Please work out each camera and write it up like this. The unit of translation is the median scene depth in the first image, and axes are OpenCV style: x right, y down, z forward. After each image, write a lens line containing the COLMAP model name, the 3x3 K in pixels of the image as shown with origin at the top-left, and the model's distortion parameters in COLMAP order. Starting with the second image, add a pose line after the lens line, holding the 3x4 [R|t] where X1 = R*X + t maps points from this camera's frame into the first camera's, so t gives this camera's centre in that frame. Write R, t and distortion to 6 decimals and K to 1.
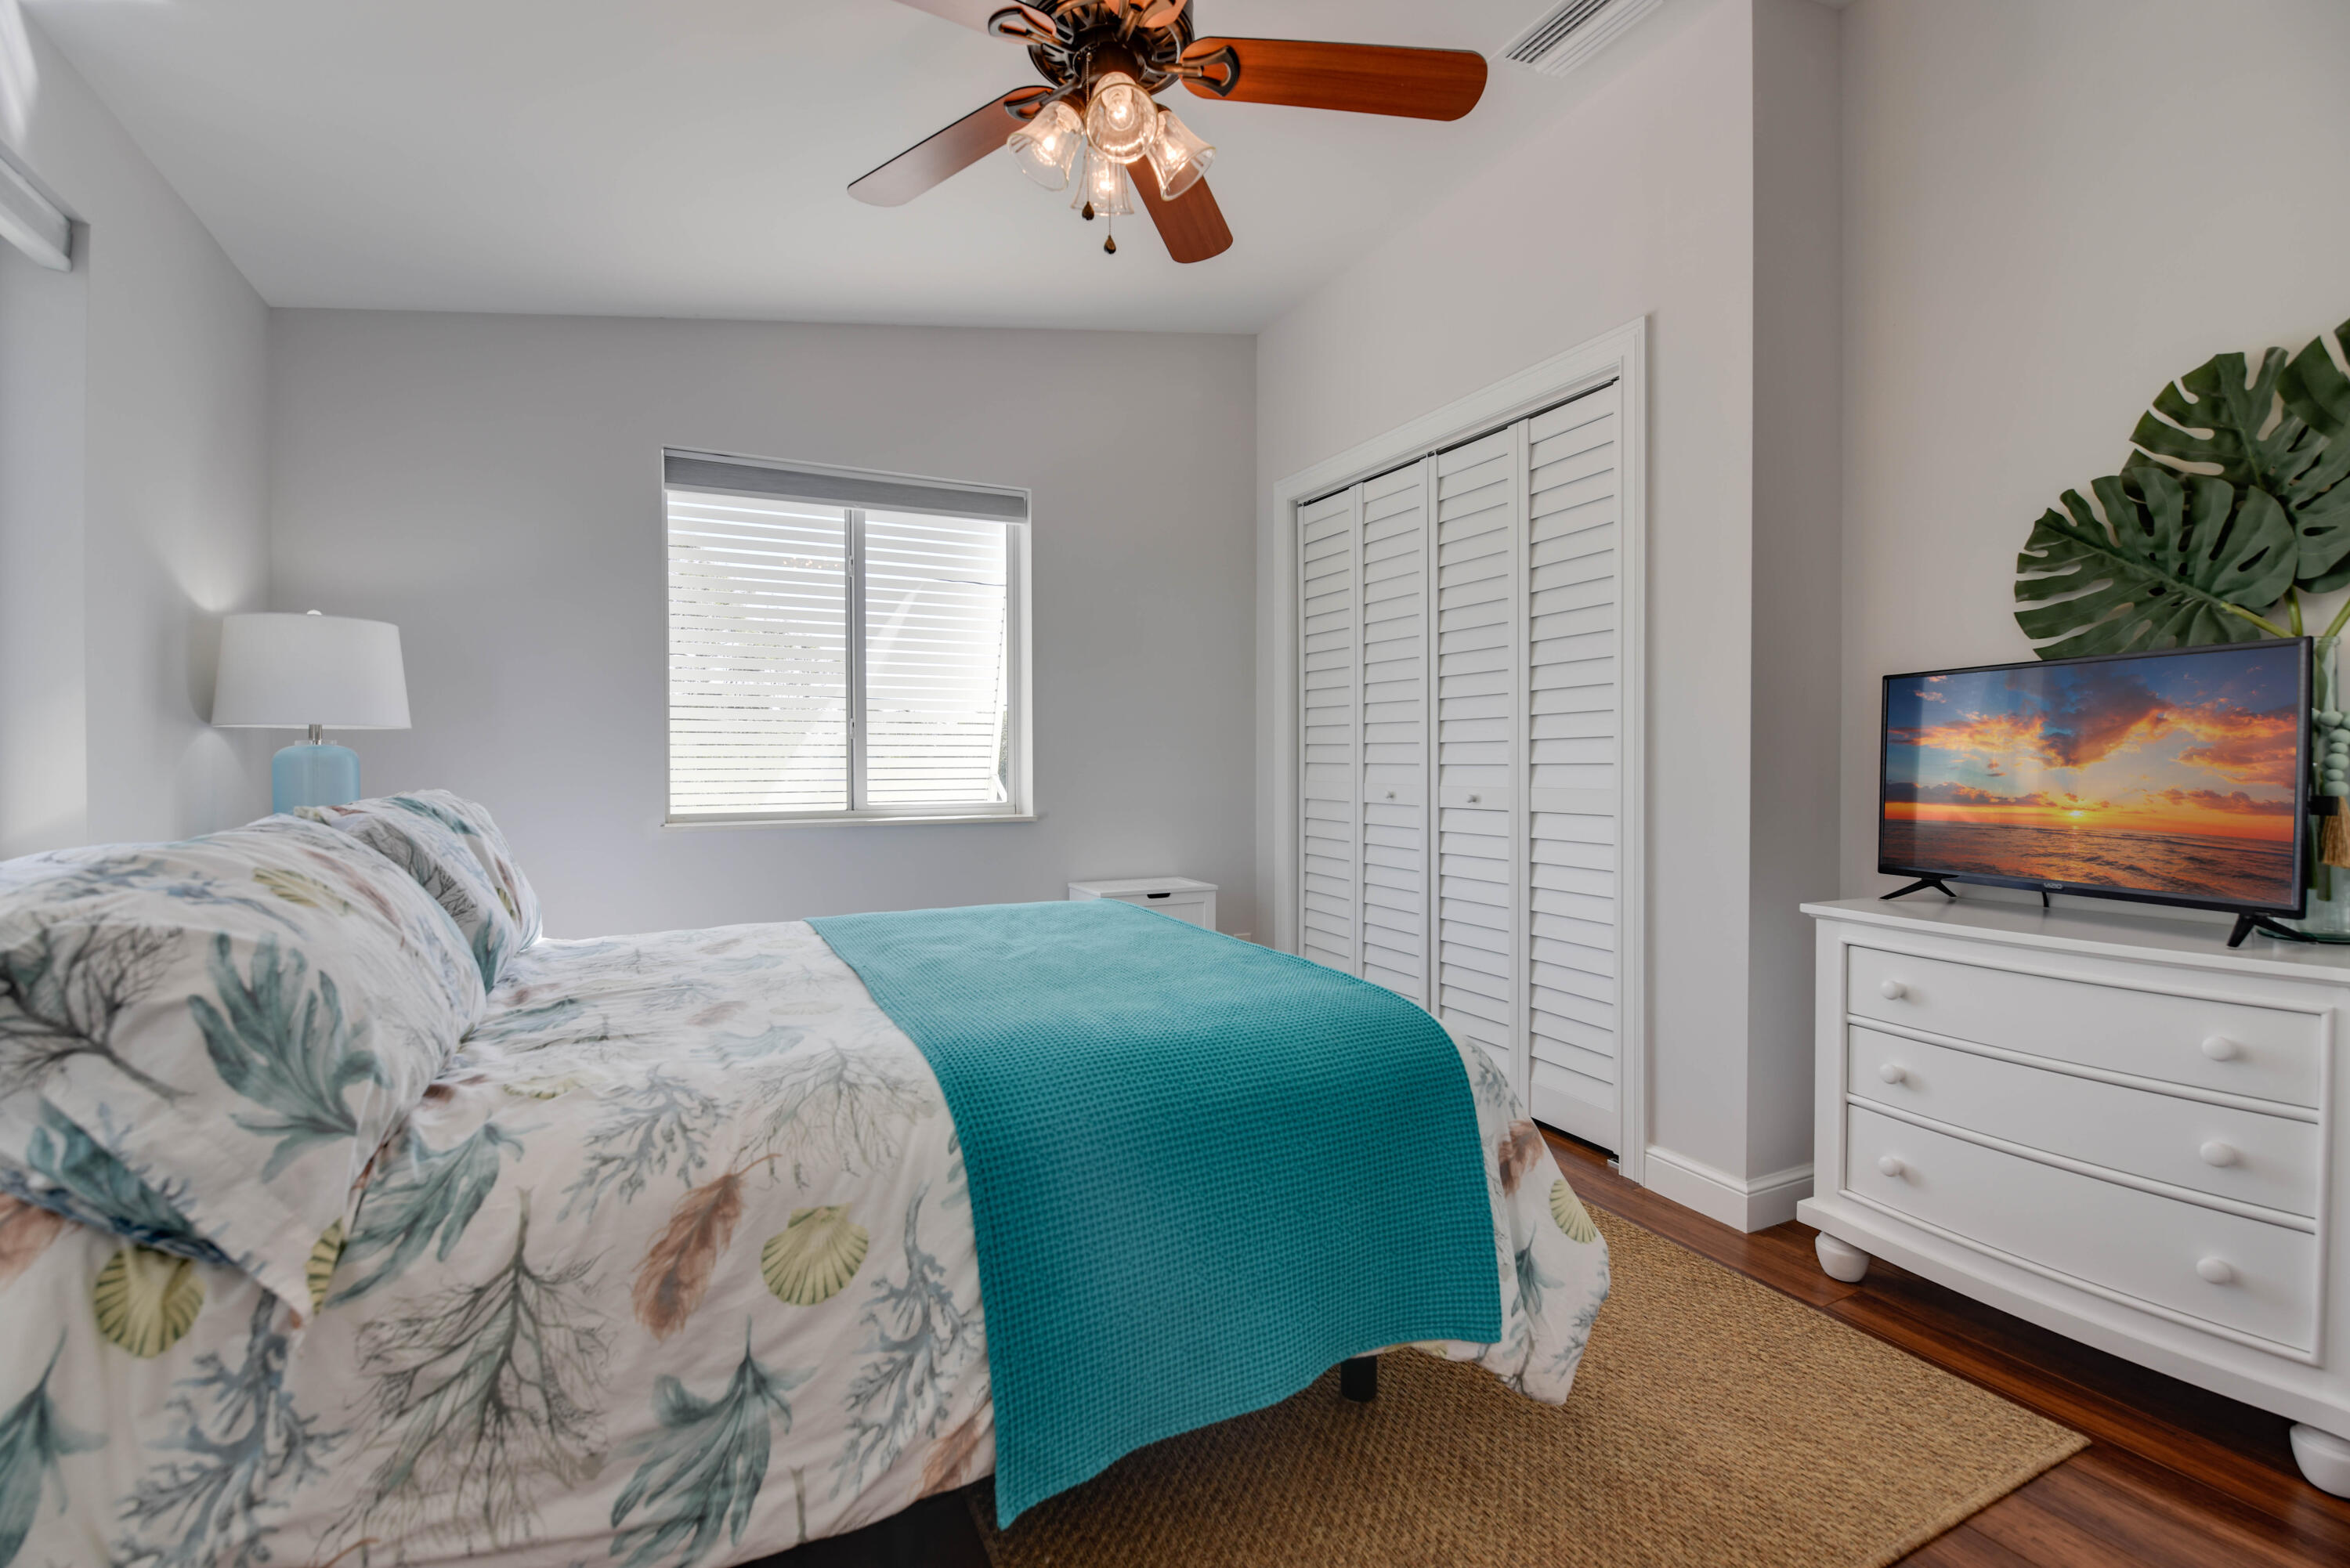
lens RADIAL K [[977.9, 0, 1165.0], [0, 977.9, 772.3], [0, 0, 1]] dist [-0.000271, -0.008058]
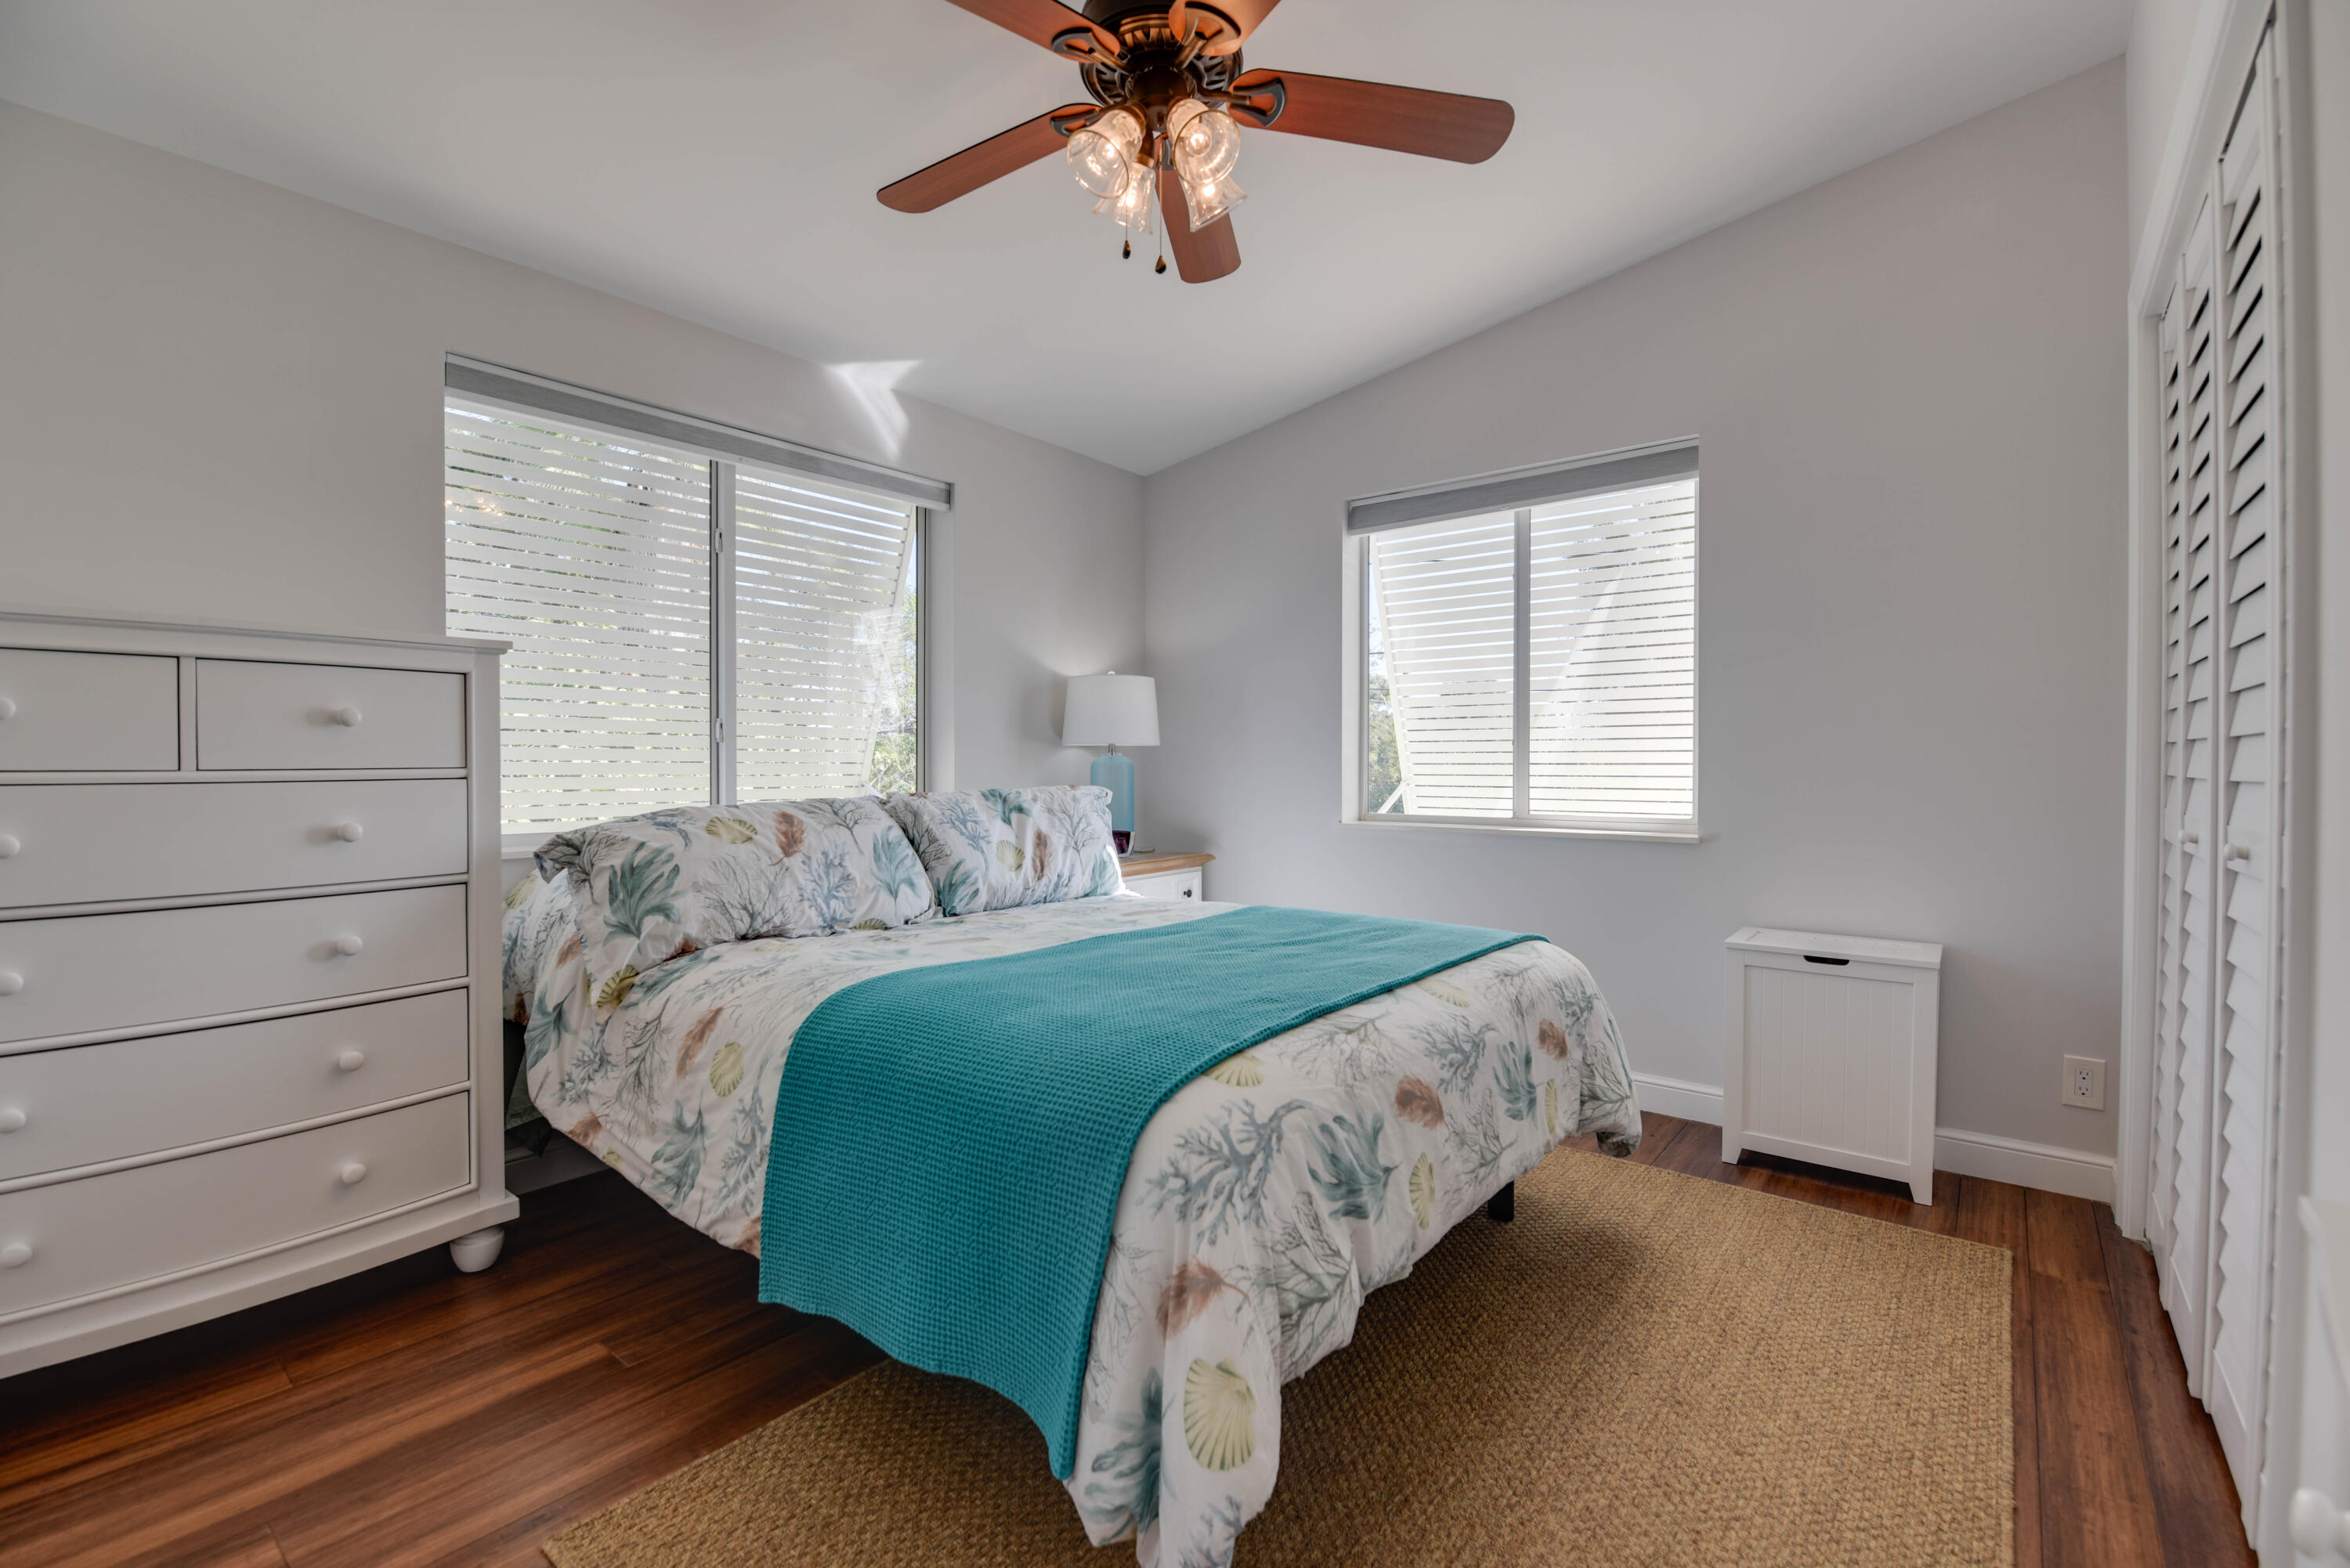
lens RADIAL K [[1022.5, 0, 1254.5], [0, 1022.5, 777.3], [0, 0, 1]] dist [-0.000169, -0.000095]
pose [[0.453404, 0.013515, -0.891203, 1.610944], [-0.013152, 0.999878, 0.008472, -0.024942], [0.891208, 0.007879, 0.453526, 1.027667]]
